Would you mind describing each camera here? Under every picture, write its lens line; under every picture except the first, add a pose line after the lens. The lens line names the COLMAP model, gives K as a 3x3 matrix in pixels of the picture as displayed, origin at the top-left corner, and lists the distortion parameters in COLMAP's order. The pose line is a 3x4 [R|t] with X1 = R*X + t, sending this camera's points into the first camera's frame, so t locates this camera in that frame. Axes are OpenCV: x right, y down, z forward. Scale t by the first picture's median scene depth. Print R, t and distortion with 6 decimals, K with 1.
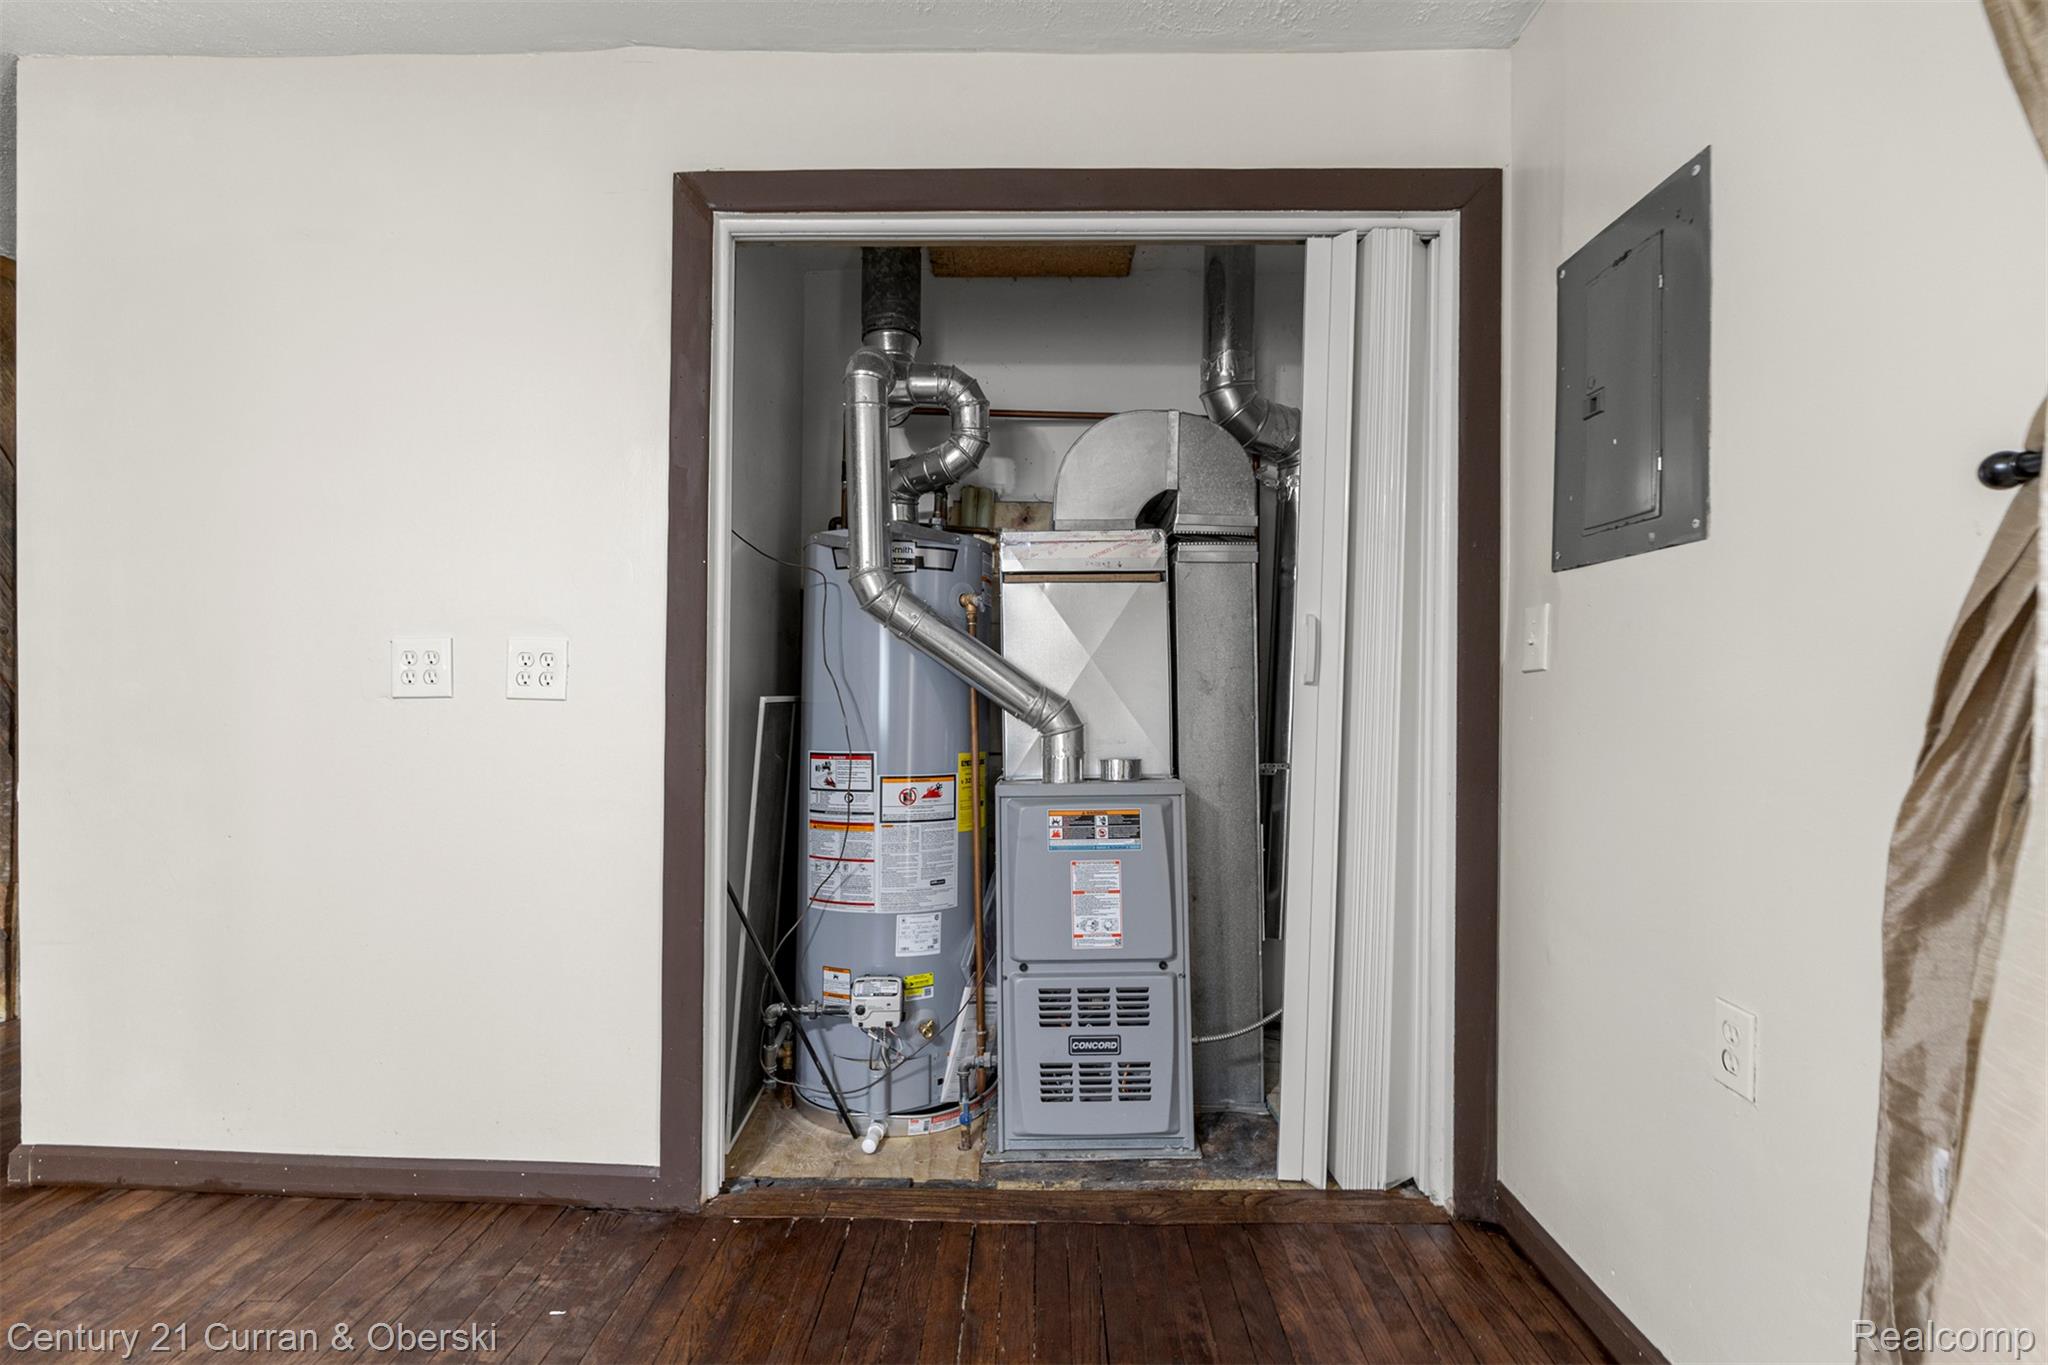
lens RADIAL K [[919.9, 0, 1041.5], [0, 919.9, 669.3], [0, 0, 1]] dist [-0.003053, -0.000169]
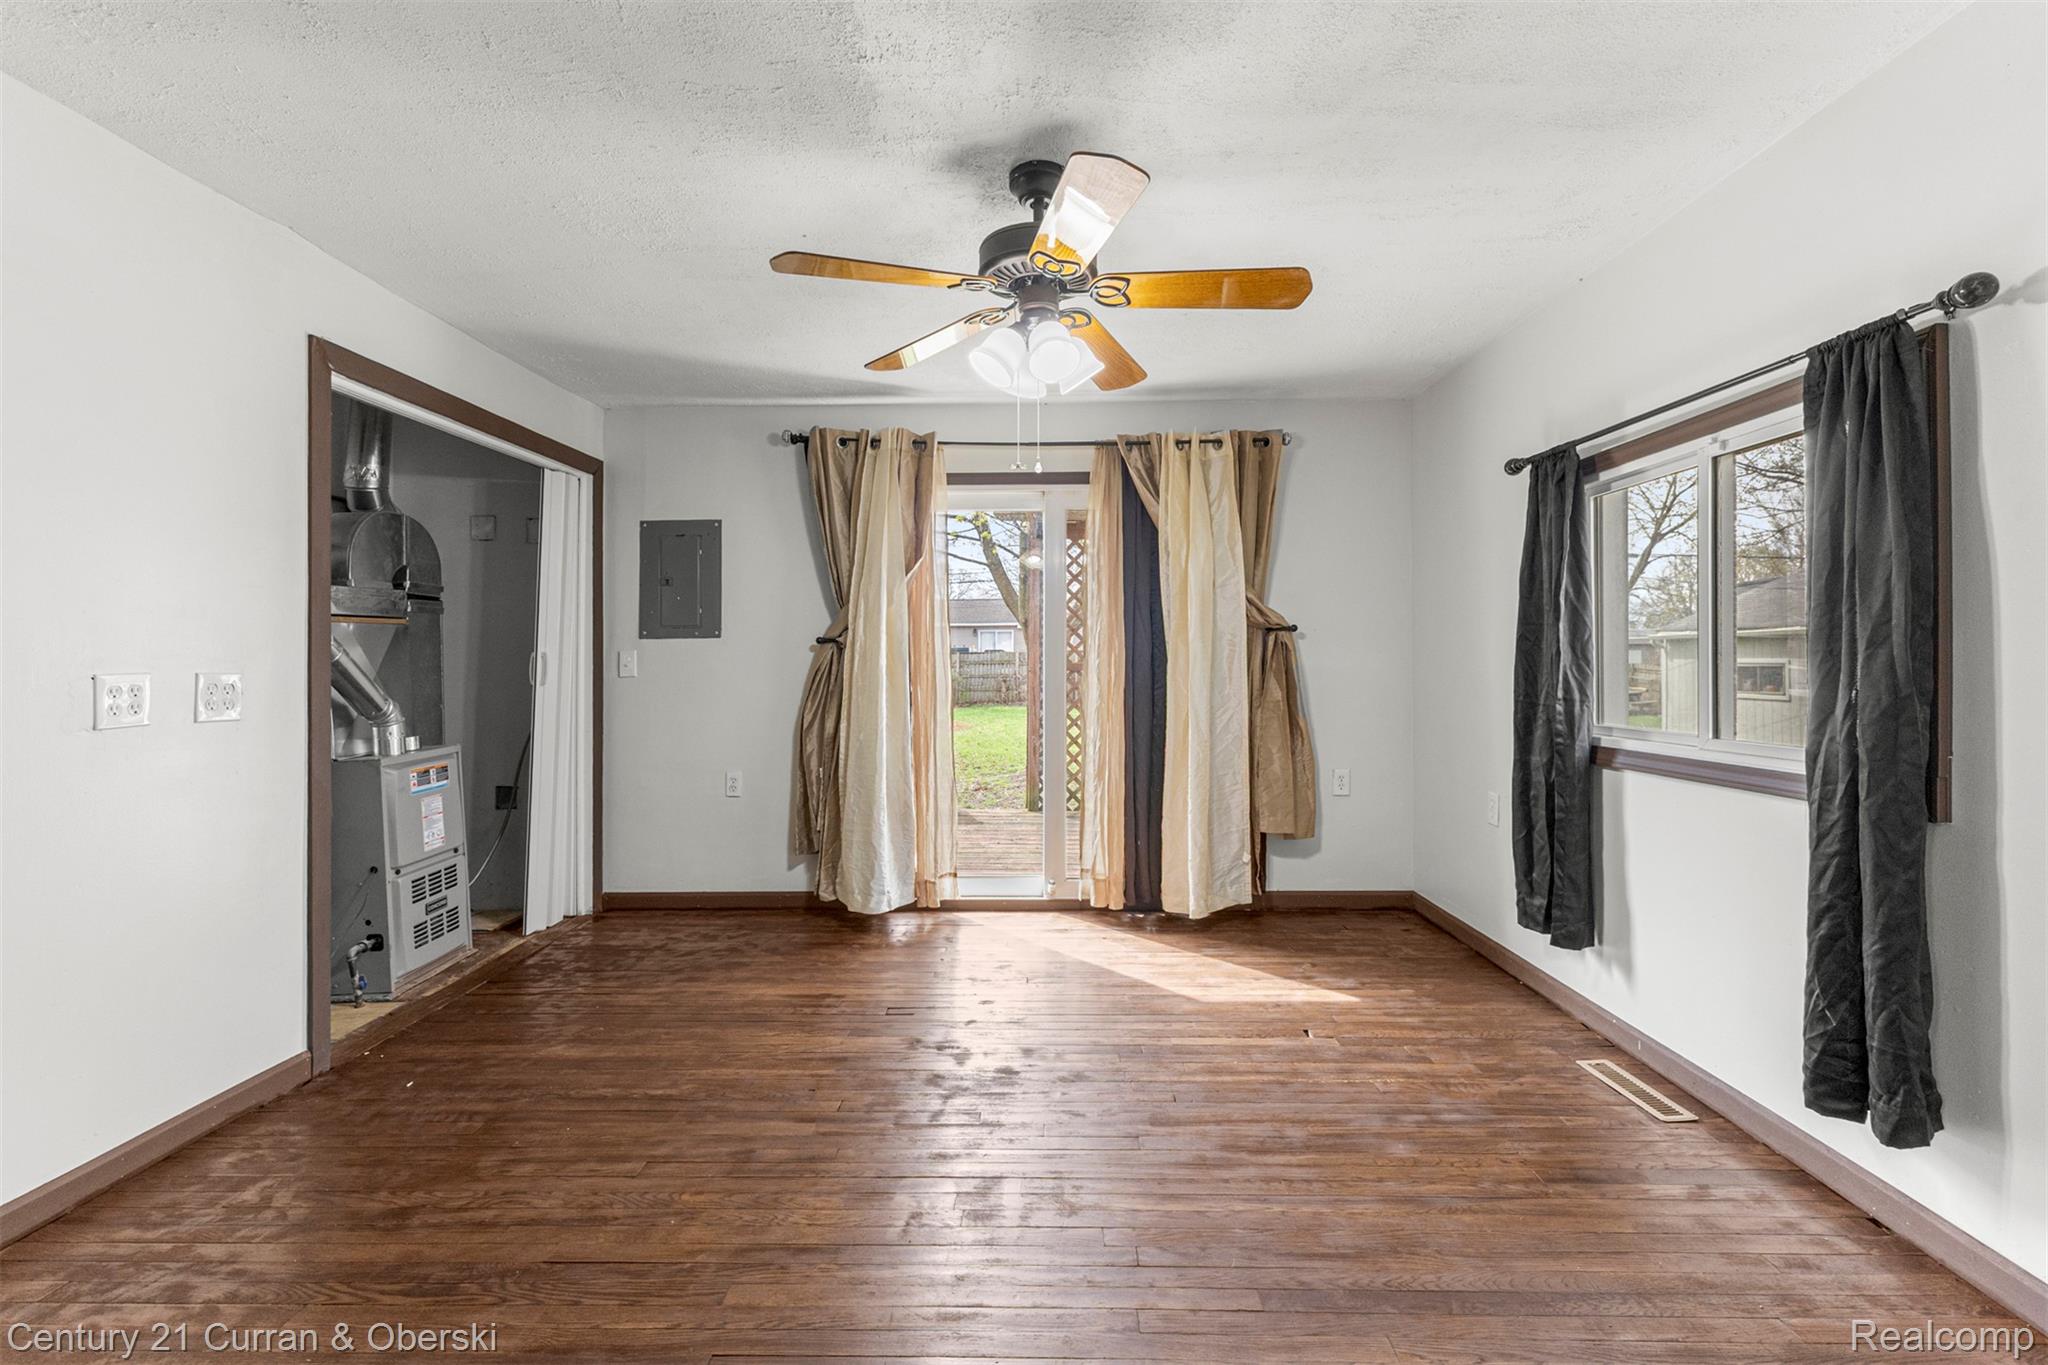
lens RADIAL K [[891.2, 0, 1033.9], [0, 891.2, 663.5], [0, 0, 1]] dist [0.013566, -0.003607]
pose [[-0.002179, -0.014500, 0.999892, -1.629167], [-0.009117, 0.999854, 0.014480, -0.068140], [-0.999956, -0.009084, -0.002311, -0.085244]]
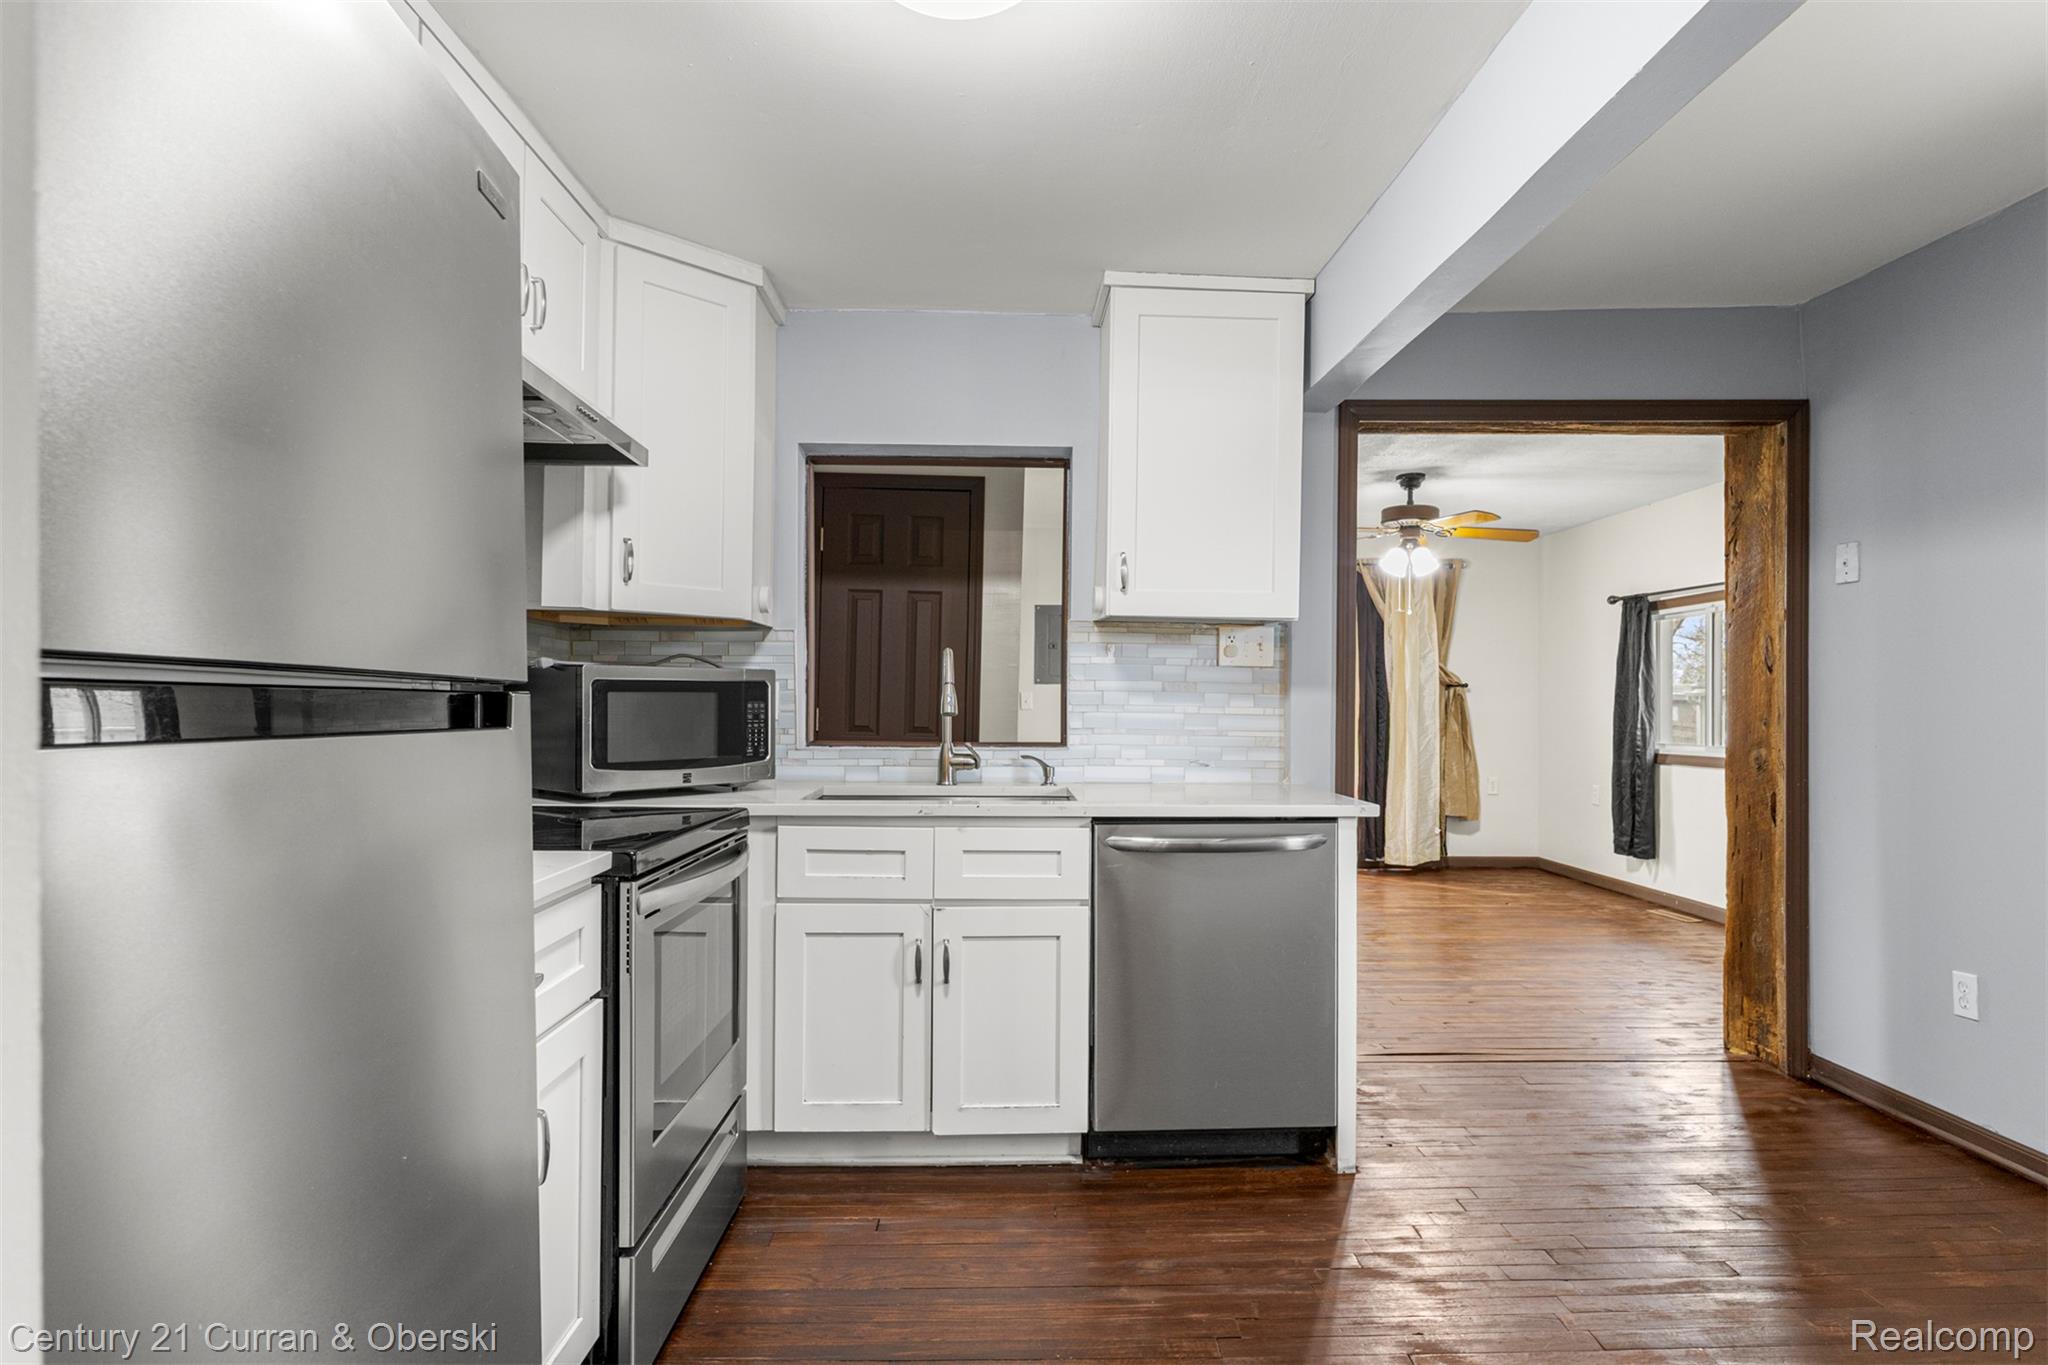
lens RADIAL K [[1067.5, 0, 1034.9], [0, 1067.5, 684.0], [0, 0, 1]] dist [-0.004176, -0.000294]
pose [[-0.050815, 0.007492, 0.998680, -3.266403], [-0.030291, 0.999500, -0.009040, -0.048740], [-0.998249, -0.030710, -0.050563, 1.017776]]
